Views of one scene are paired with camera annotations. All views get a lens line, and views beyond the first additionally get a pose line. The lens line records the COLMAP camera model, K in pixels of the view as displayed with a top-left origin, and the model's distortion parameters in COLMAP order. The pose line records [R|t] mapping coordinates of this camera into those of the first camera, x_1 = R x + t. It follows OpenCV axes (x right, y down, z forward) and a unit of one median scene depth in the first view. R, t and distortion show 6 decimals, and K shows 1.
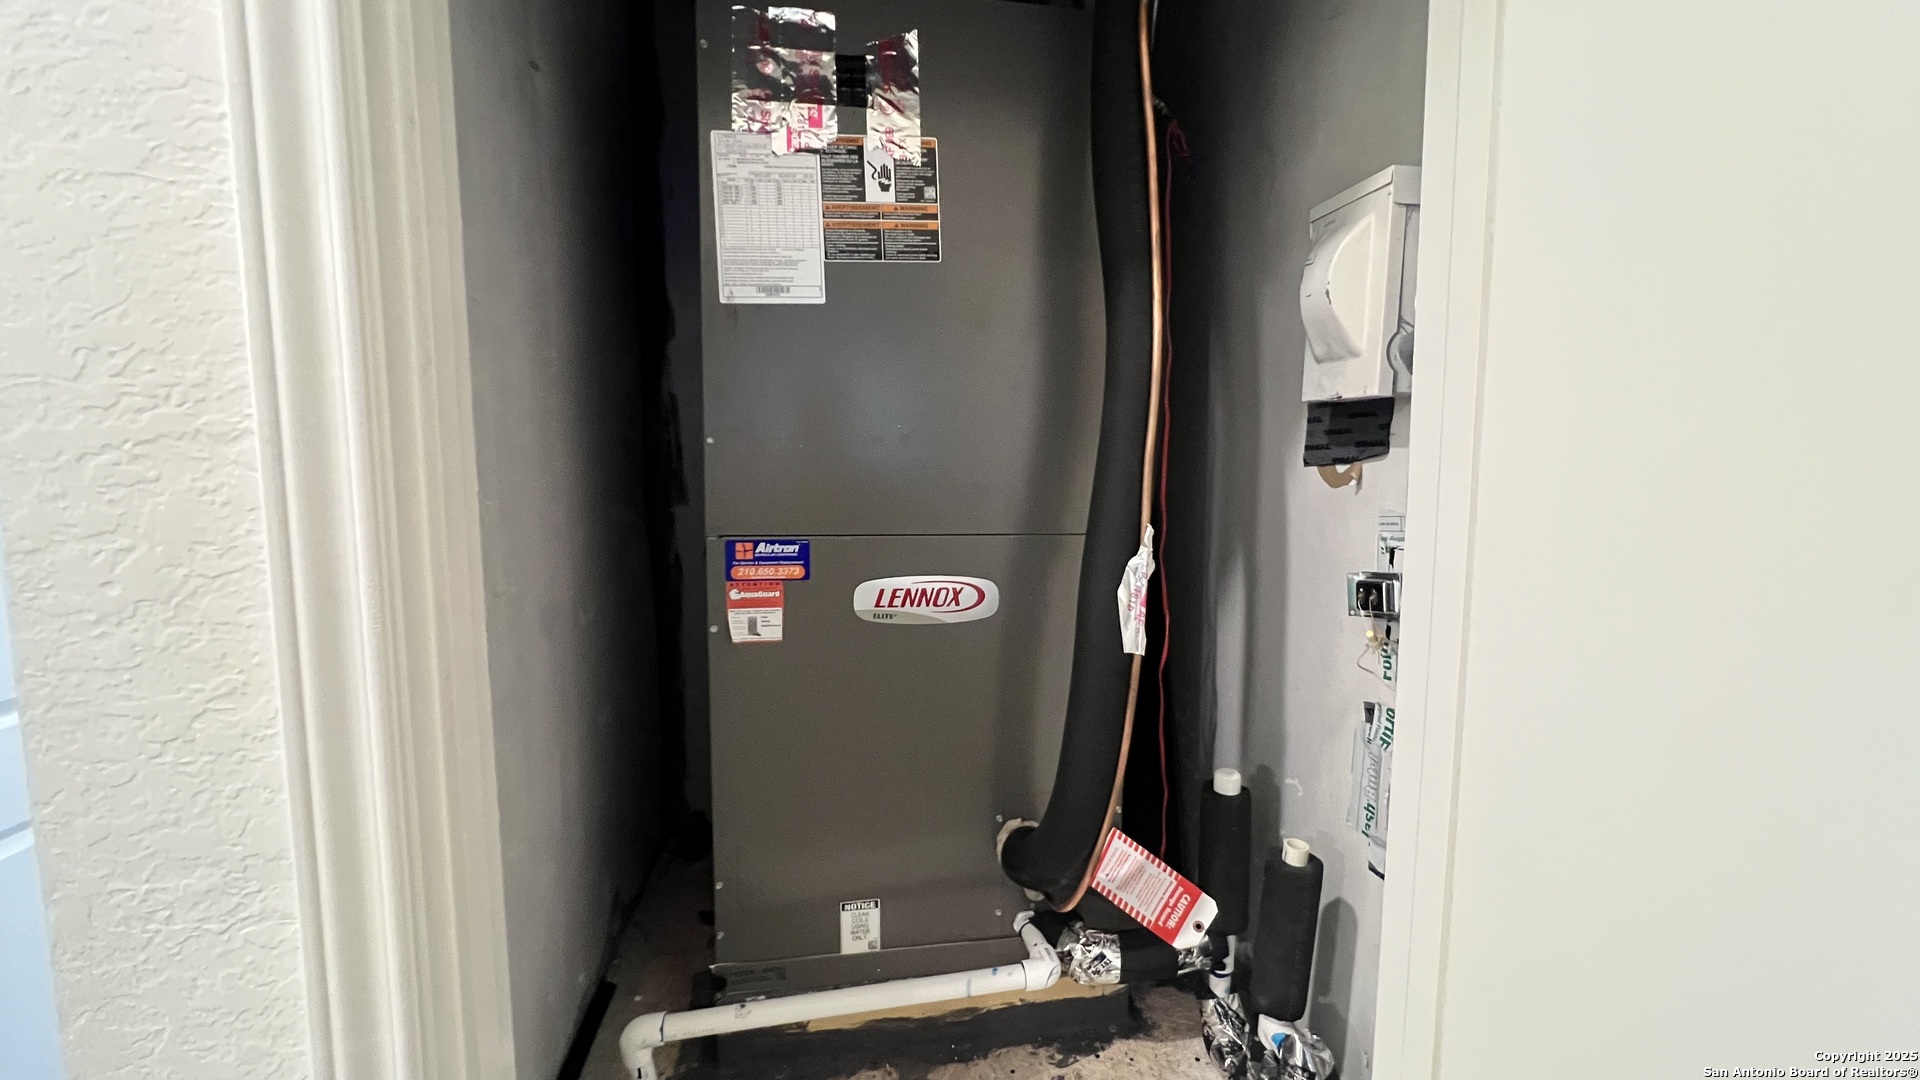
lens RADIAL K [[768.1, 0, 958.1], [0, 768.1, 538.2], [0, 0, 1]] dist [-0.003275, 0.000278]
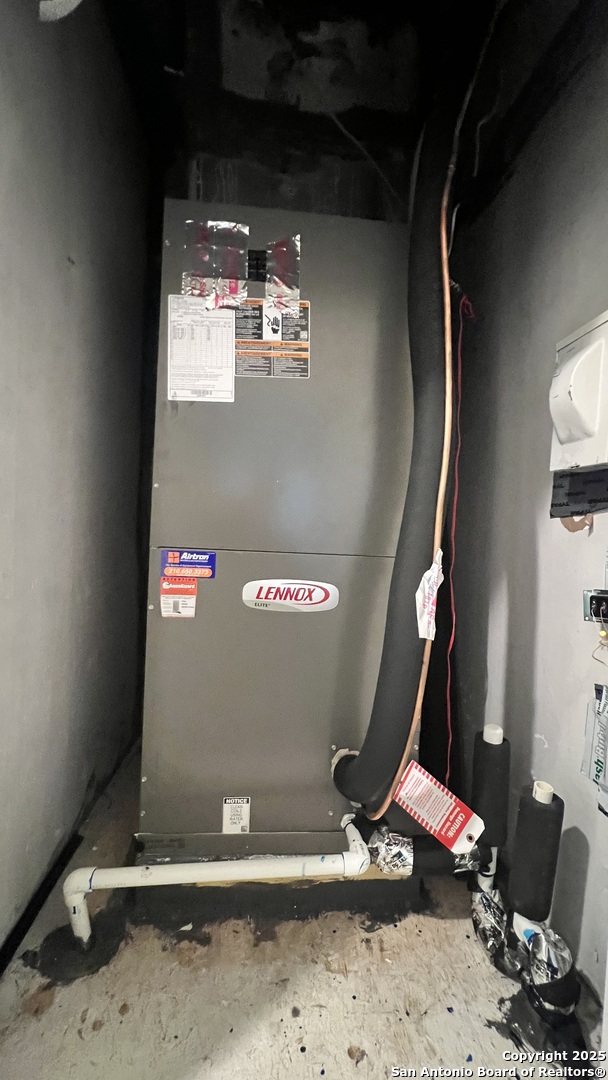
lens RADIAL K [[432.1, 0, 305.5], [0, 432.1, 539.0], [0, 0, 1]] dist [-0.003275, 0.000278]
pose [[0.995913, 0.040445, -0.080750, 0.056095], [-0.046189, 0.996436, -0.070583, 0.029306], [0.077607, 0.074024, 0.994232, 0.154968]]
